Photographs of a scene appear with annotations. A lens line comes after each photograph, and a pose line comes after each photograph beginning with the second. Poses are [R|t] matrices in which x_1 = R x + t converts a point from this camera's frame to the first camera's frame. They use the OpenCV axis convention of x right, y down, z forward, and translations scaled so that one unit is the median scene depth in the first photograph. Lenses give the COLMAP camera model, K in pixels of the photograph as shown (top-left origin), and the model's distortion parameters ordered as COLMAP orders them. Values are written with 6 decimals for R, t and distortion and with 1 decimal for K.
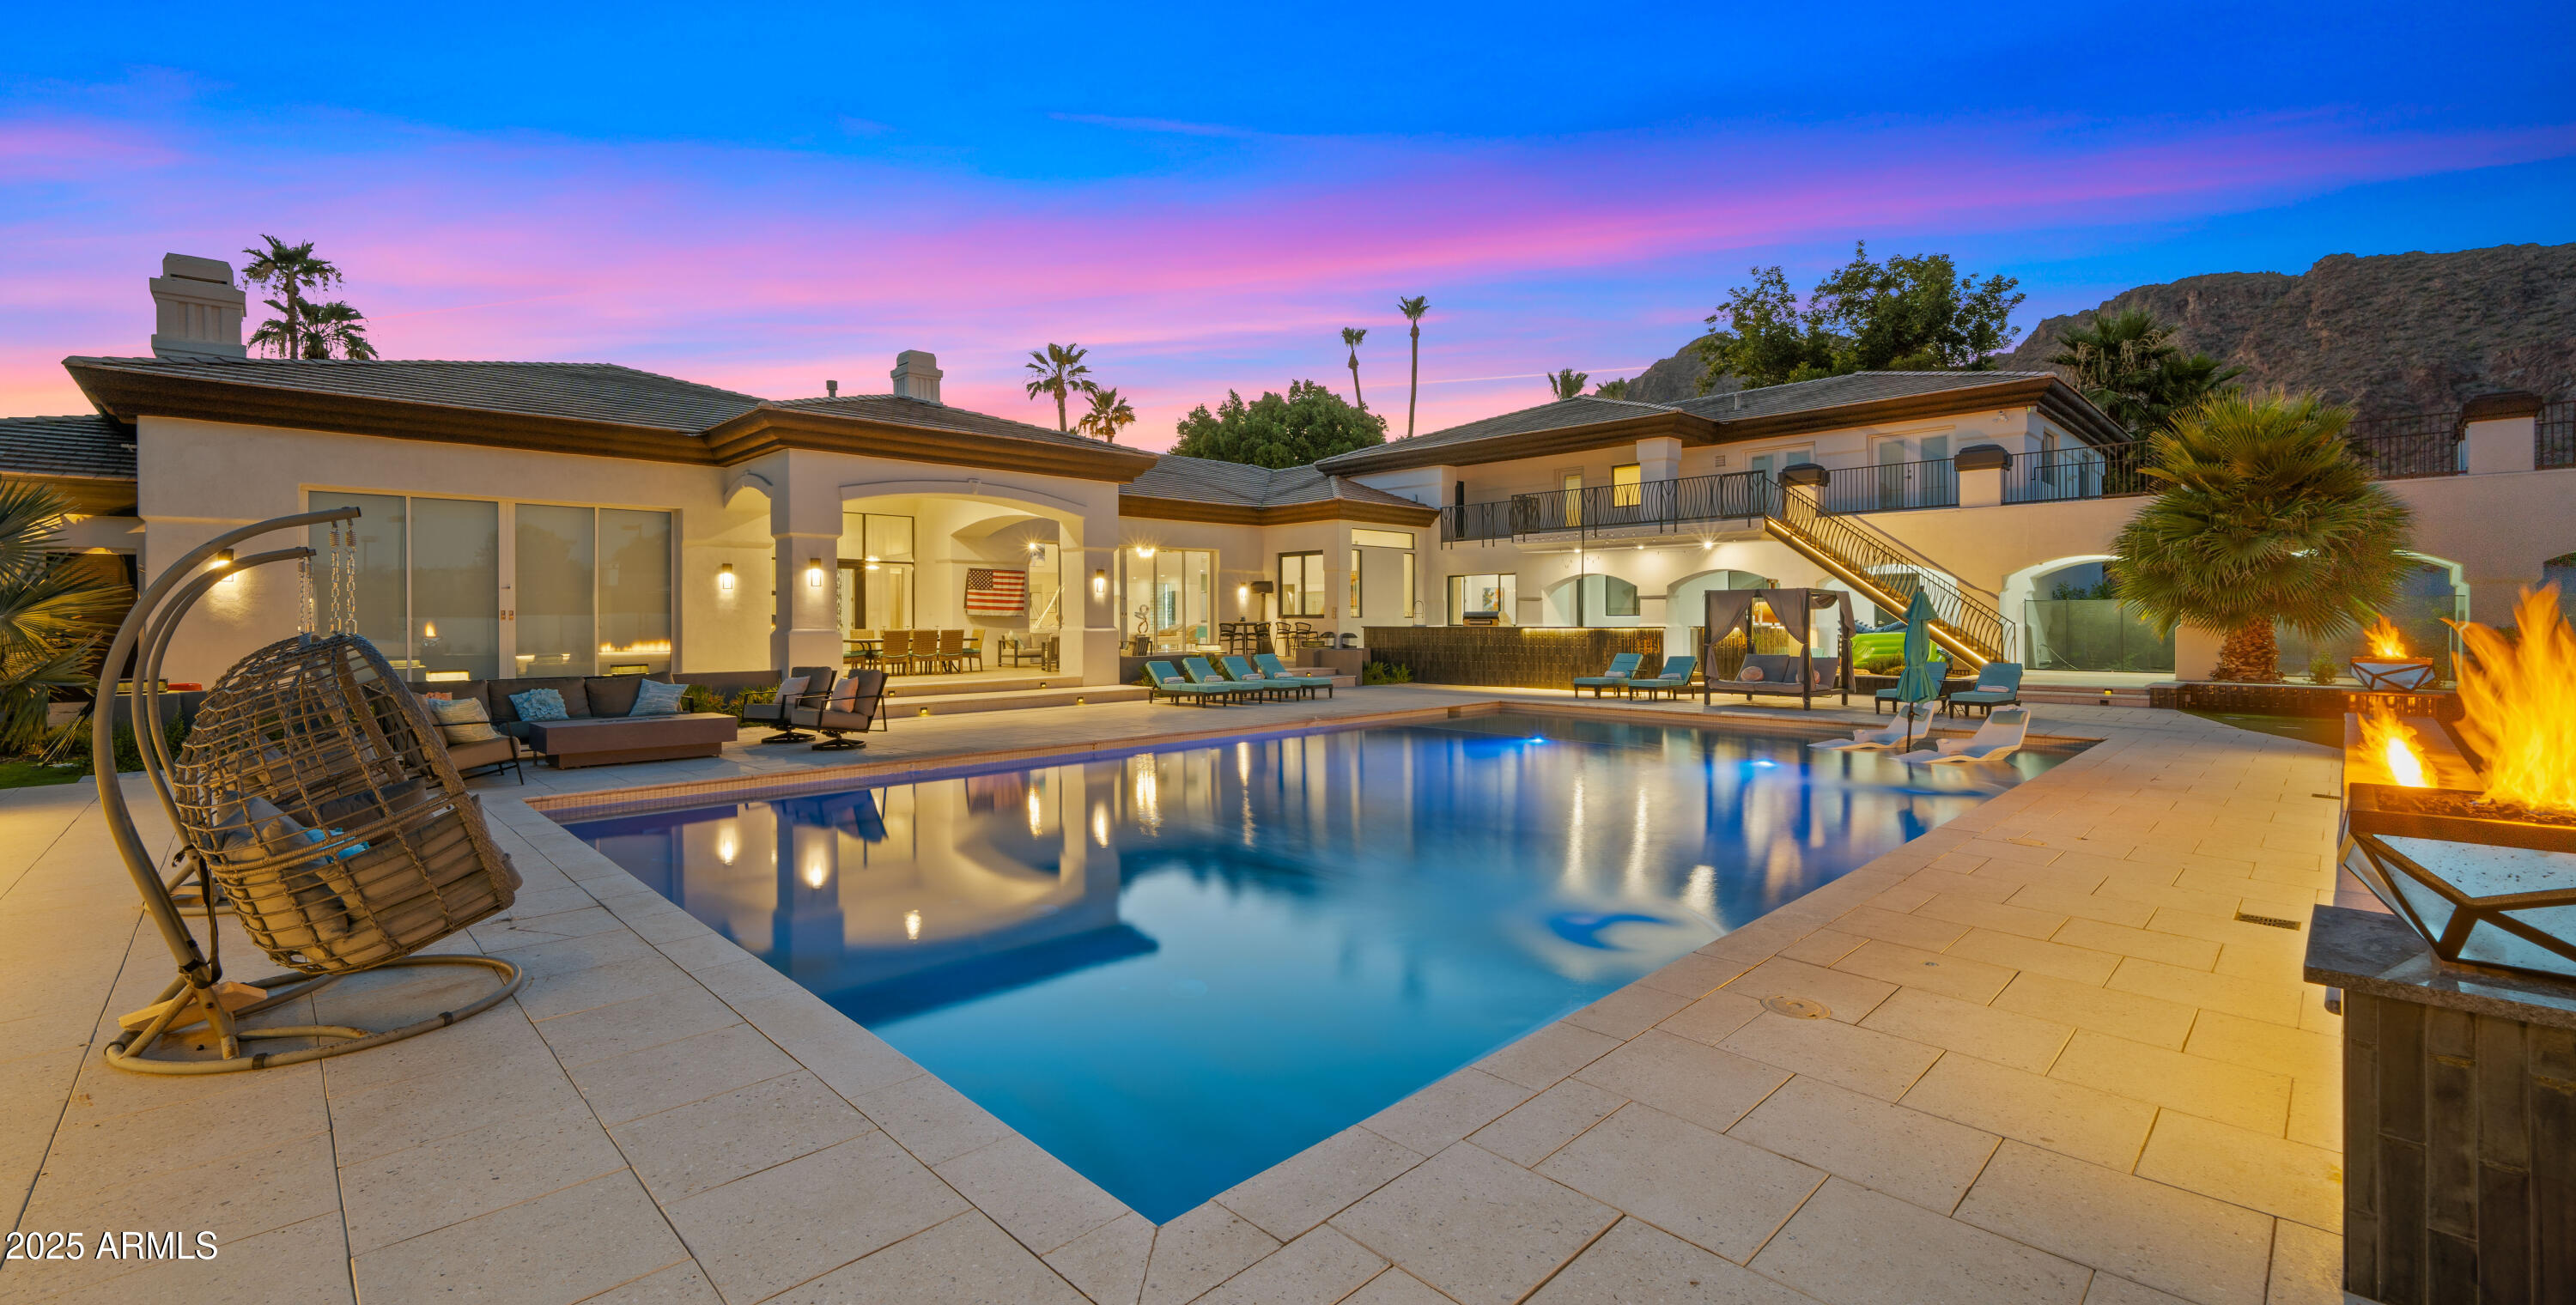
lens RADIAL K [[1046.6, 0, 1288.6], [0, 1046.6, 622.1], [0, 0, 1]] dist [-0.000186, 0.000112]
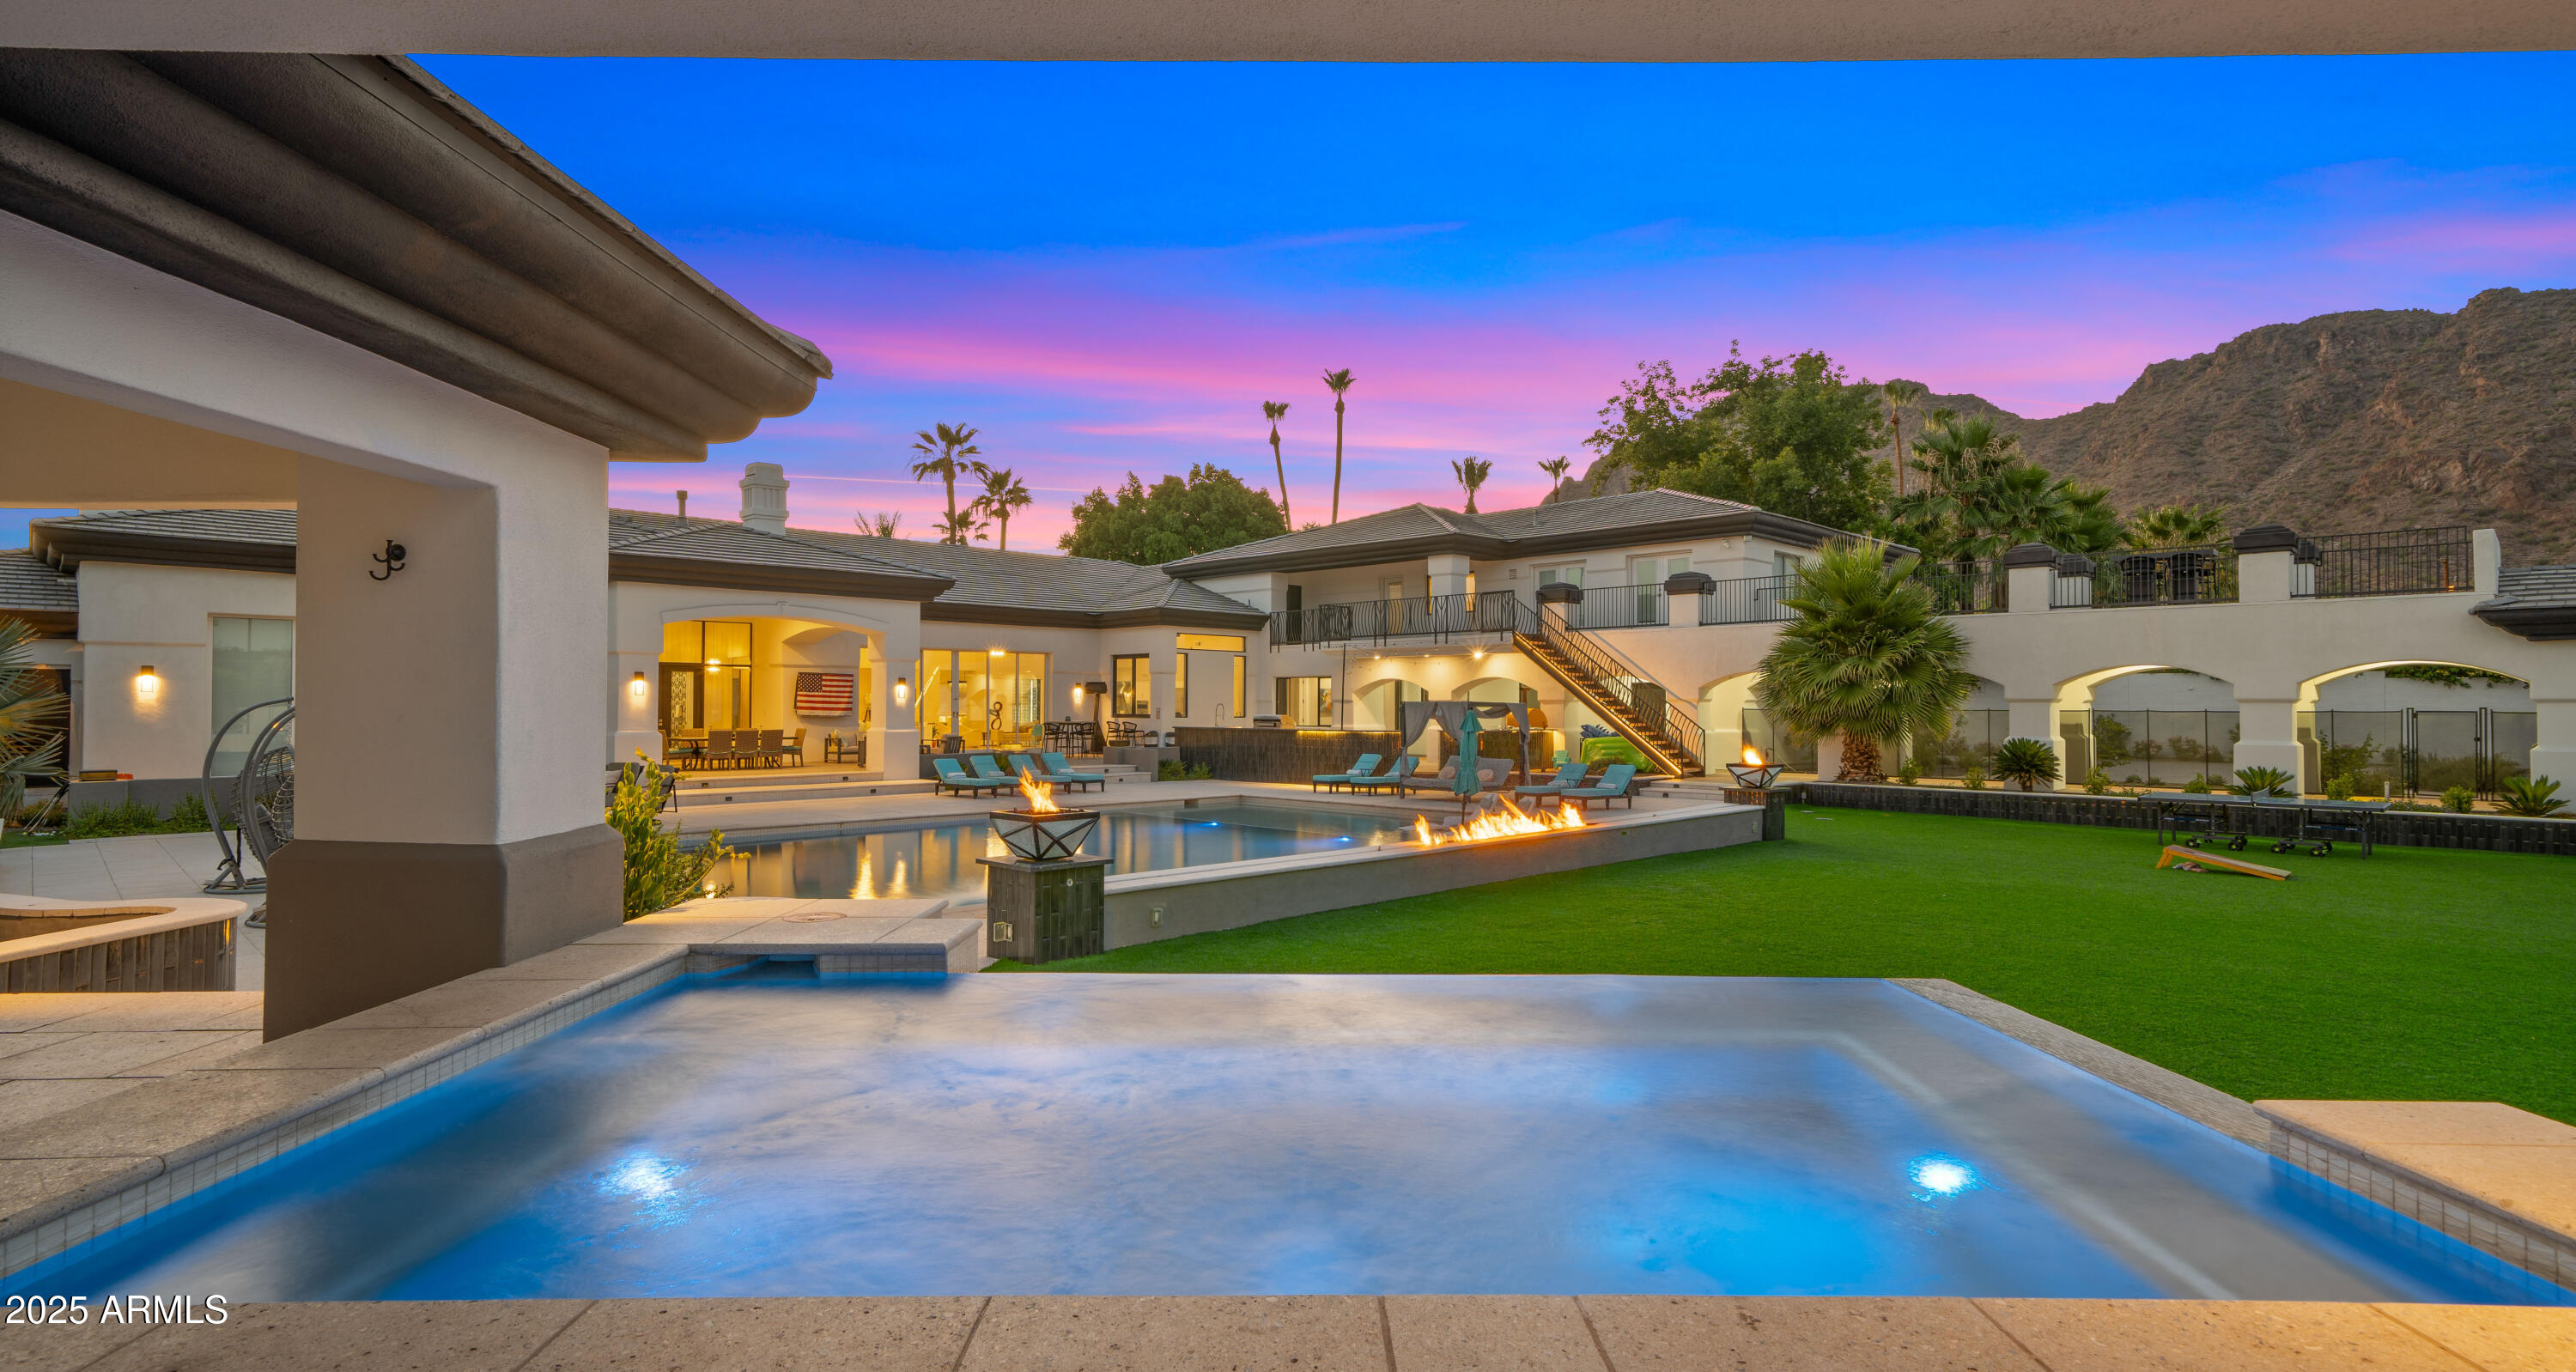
lens RADIAL K [[1242.1, 0, 1288.0], [0, 1242.1, 686.0], [0, 0, 1]] dist [0.024086, -0.000435]
pose [[0.999950, 0.006779, 0.007330, 0.153849], [-0.006630, 0.999774, -0.020191, -0.011063], [-0.007465, 0.020141, 0.999769, -0.240833]]
